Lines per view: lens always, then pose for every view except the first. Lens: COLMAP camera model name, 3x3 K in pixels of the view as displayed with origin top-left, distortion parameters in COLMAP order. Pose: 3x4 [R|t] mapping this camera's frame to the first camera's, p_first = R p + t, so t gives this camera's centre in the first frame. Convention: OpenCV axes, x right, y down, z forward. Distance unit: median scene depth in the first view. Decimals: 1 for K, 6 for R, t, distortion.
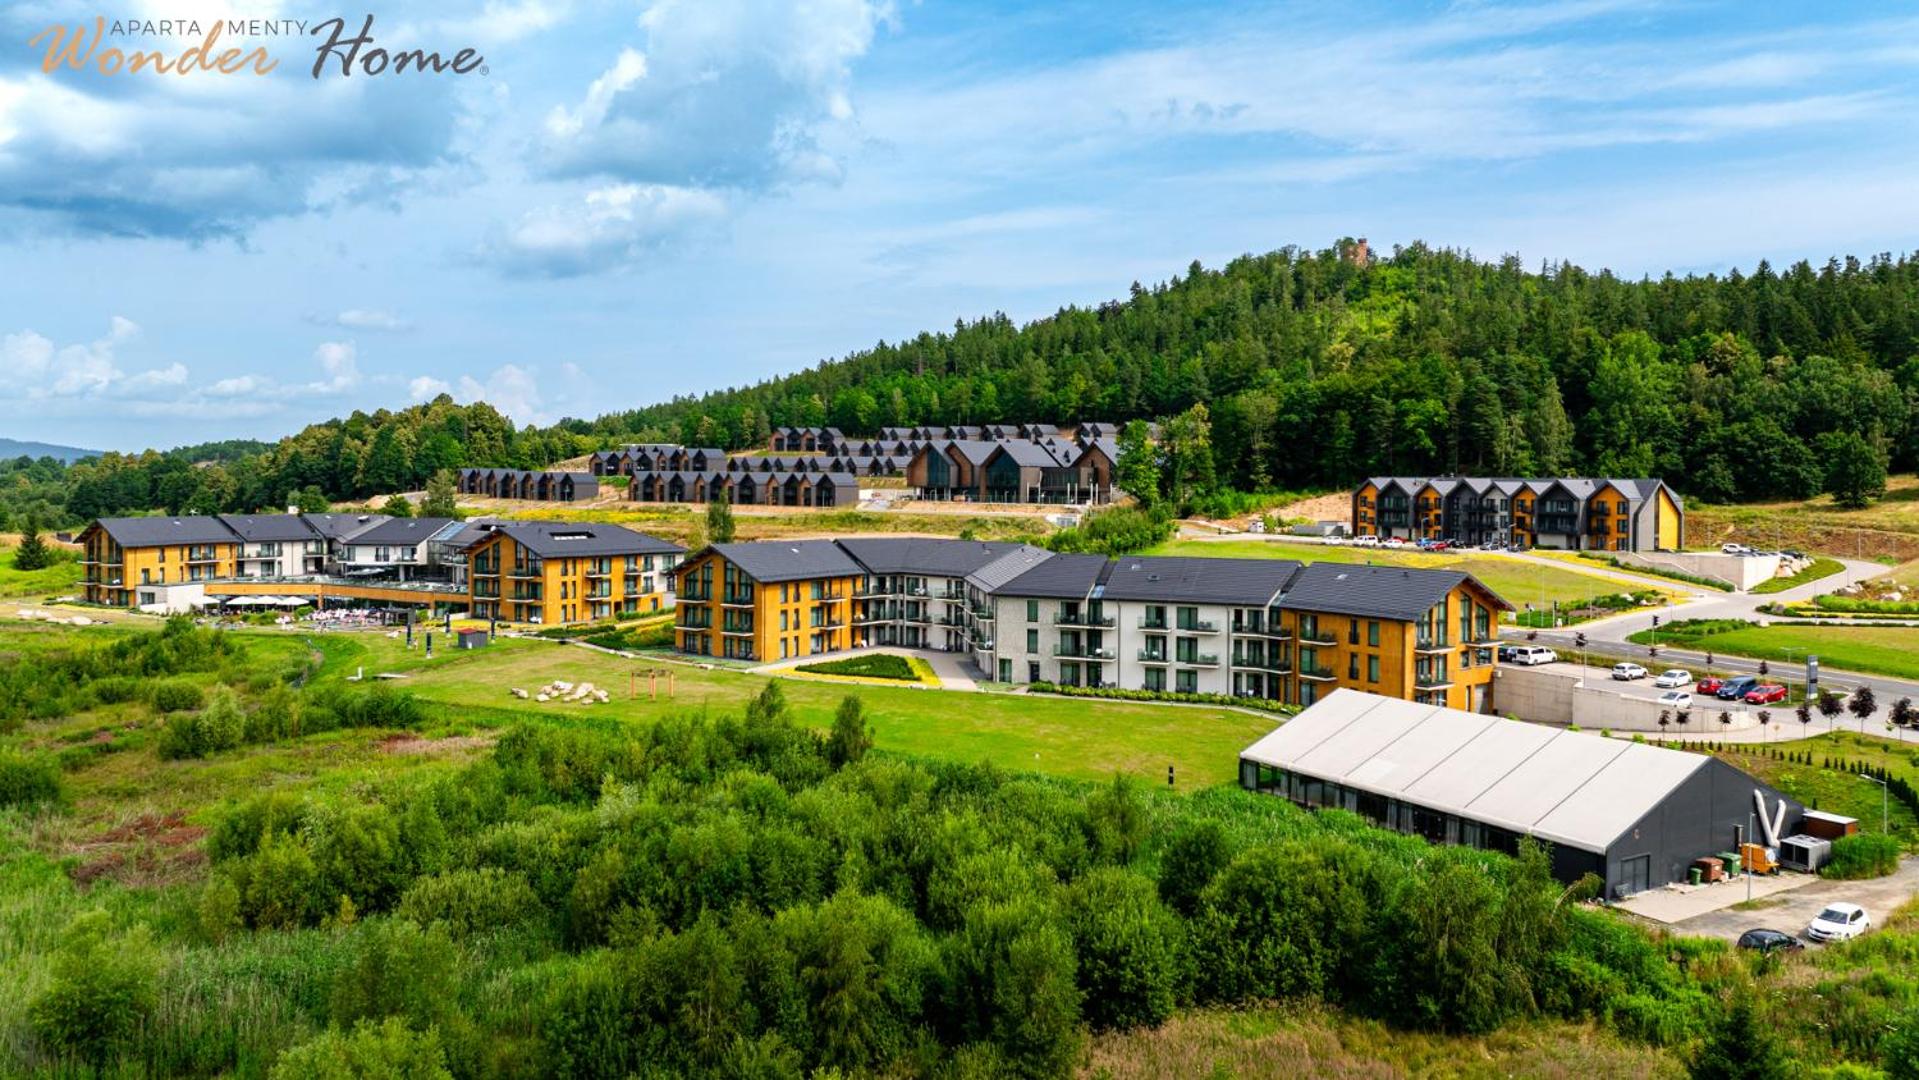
lens RADIAL K [[1386.2, 0, 961.5], [0, 1386.2, 537.7], [0, 0, 1]] dist [-0.029071, -0.002370]
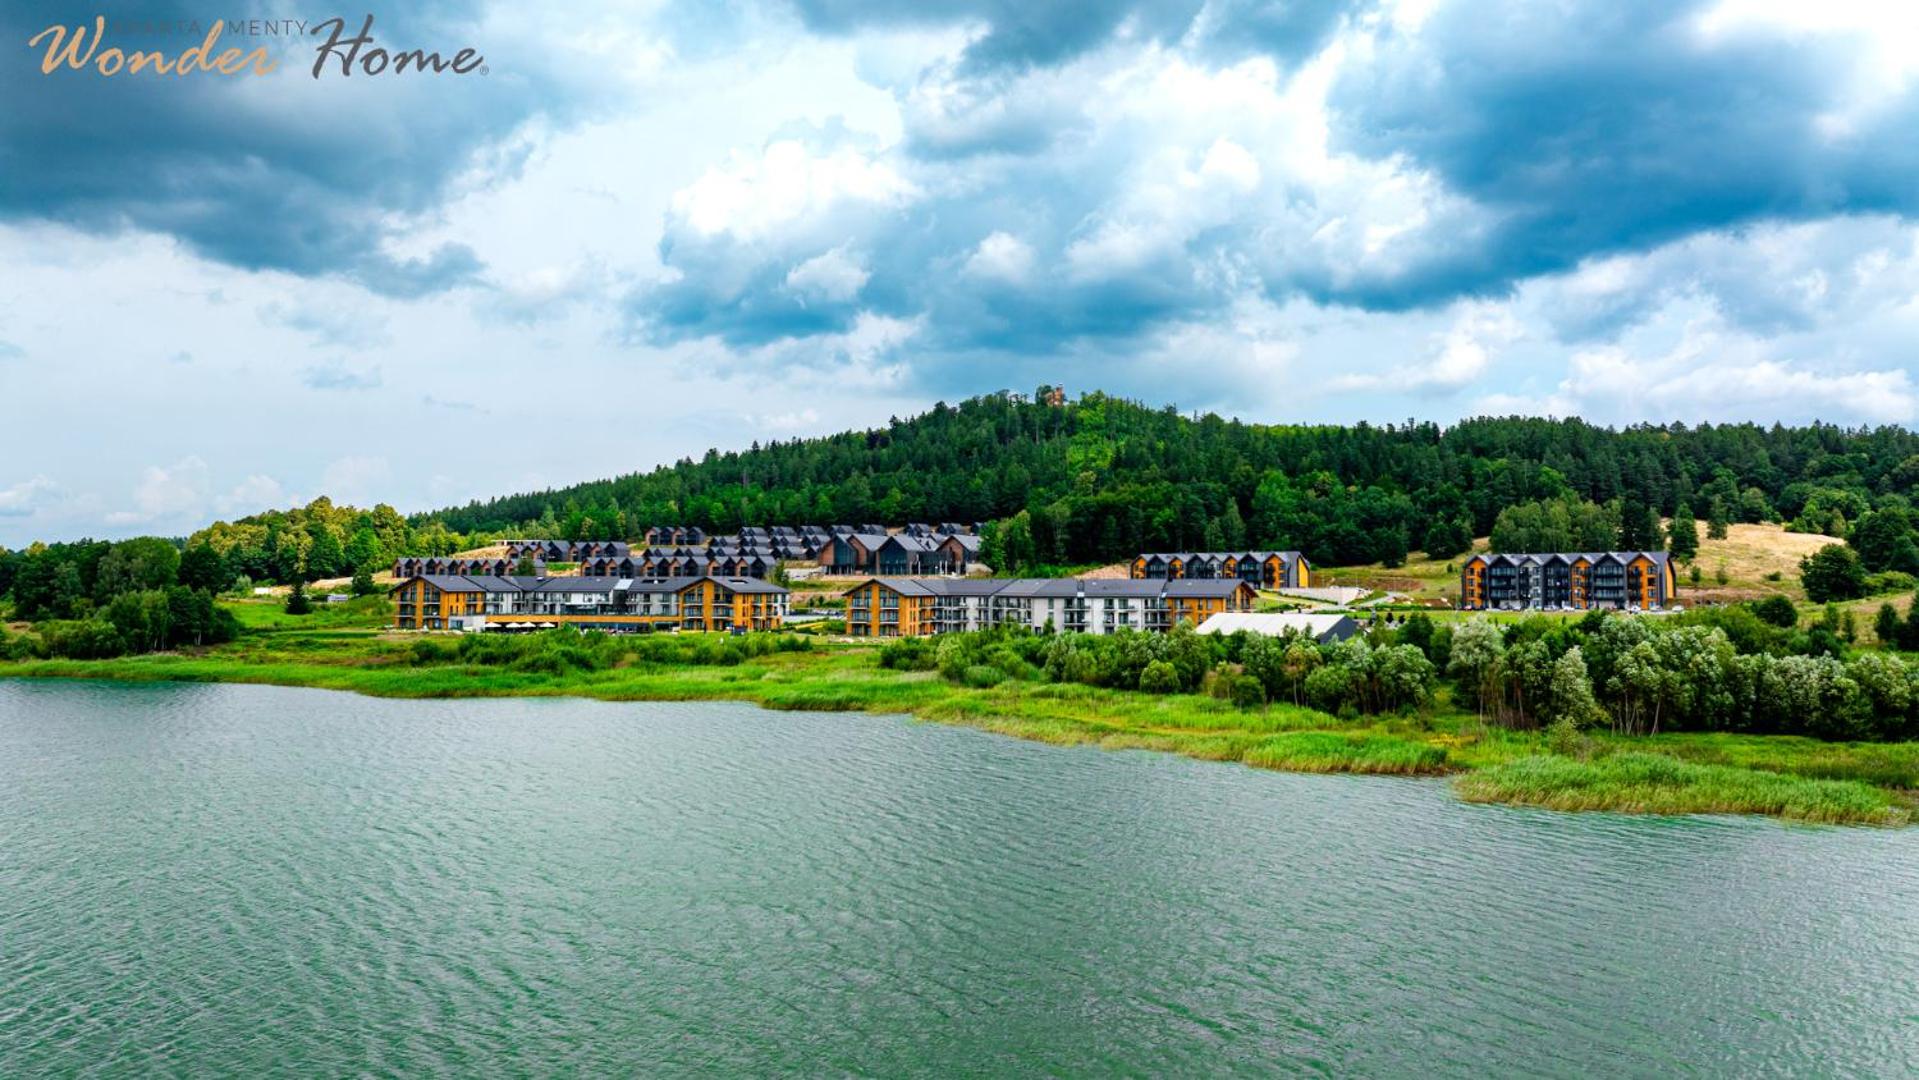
lens RADIAL K [[1386.2, 0, 957.7], [0, 1386.2, 538.2], [0, 0, 1]] dist [-0.029071, -0.002370]
pose [[0.966529, 0.003716, 0.256531, -0.353083], [0.016125, 0.997038, -0.075195, 0.060548], [-0.256051, 0.076815, 0.963606, -0.581151]]
